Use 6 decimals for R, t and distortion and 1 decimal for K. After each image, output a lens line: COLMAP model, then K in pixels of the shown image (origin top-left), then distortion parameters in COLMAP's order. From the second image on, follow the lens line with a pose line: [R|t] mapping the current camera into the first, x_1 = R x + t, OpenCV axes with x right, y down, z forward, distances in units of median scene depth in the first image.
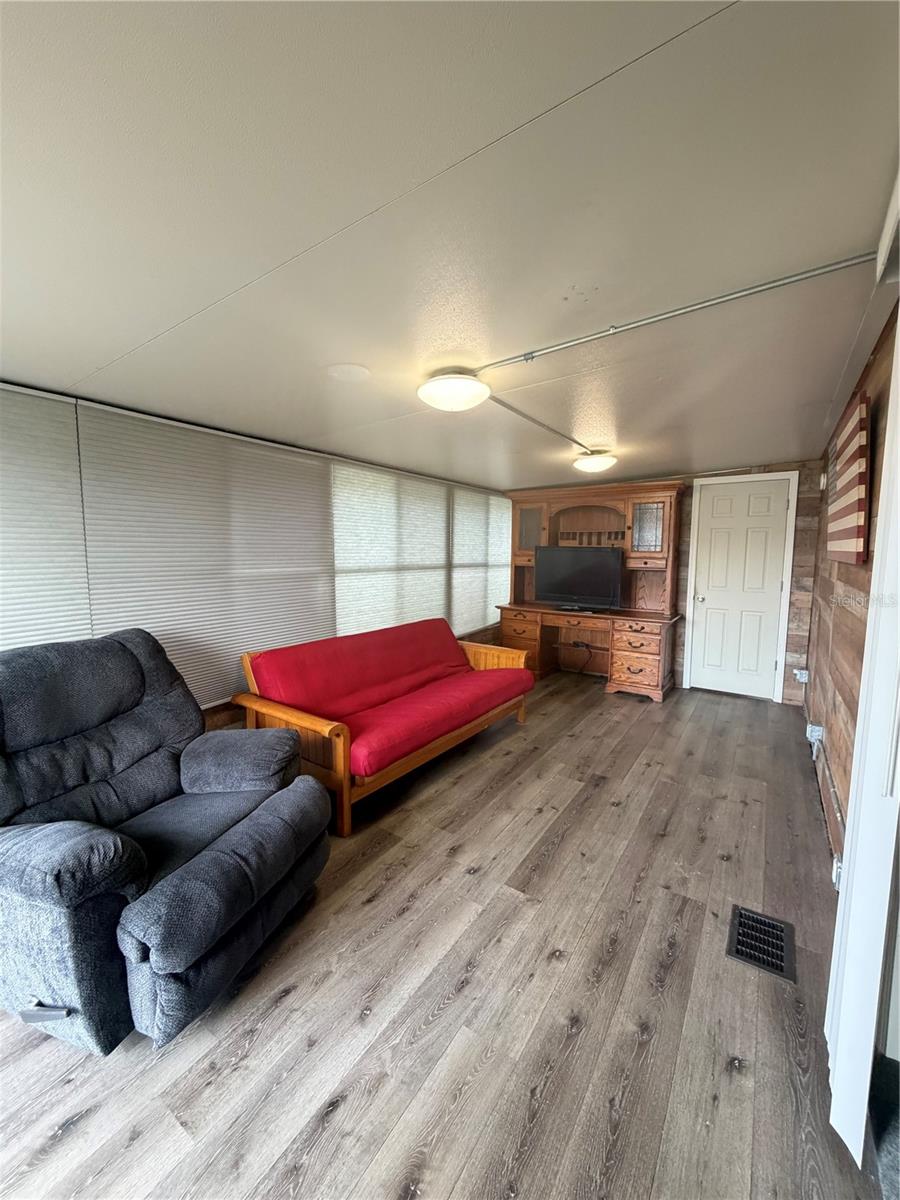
lens RADIAL K [[479.0, 0, 448.1], [0, 479.0, 600.6], [0, 0, 1]] dist [0.001368, -0.000537]
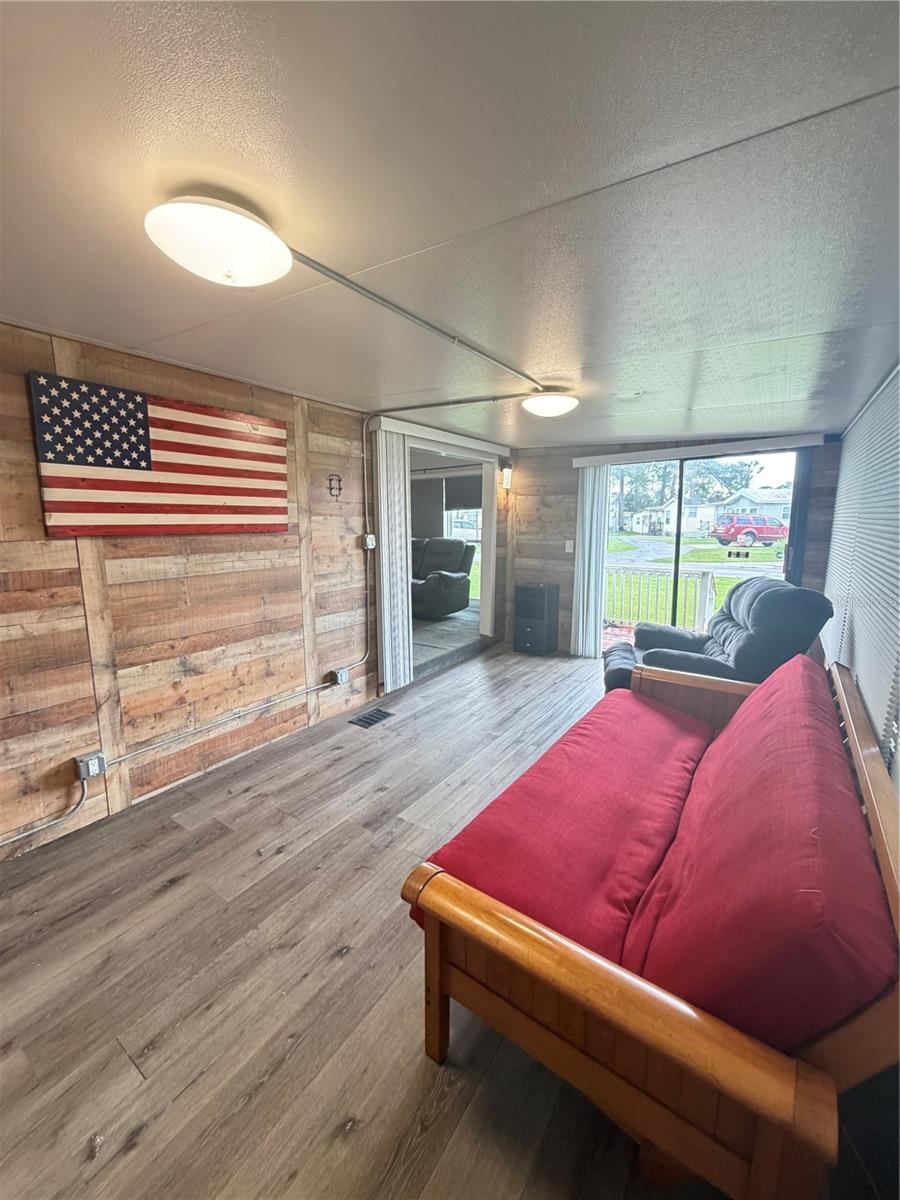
lens RADIAL K [[479.0, 0, 448.1], [0, 479.0, 594.3], [0, 0, 1]] dist [0.001368, -0.000537]
pose [[-0.999969, 0.005329, 0.005730, 0.212460], [0.006656, 0.964256, 0.264890, -0.206627], [-0.004114, 0.264920, -0.964262, 1.835657]]
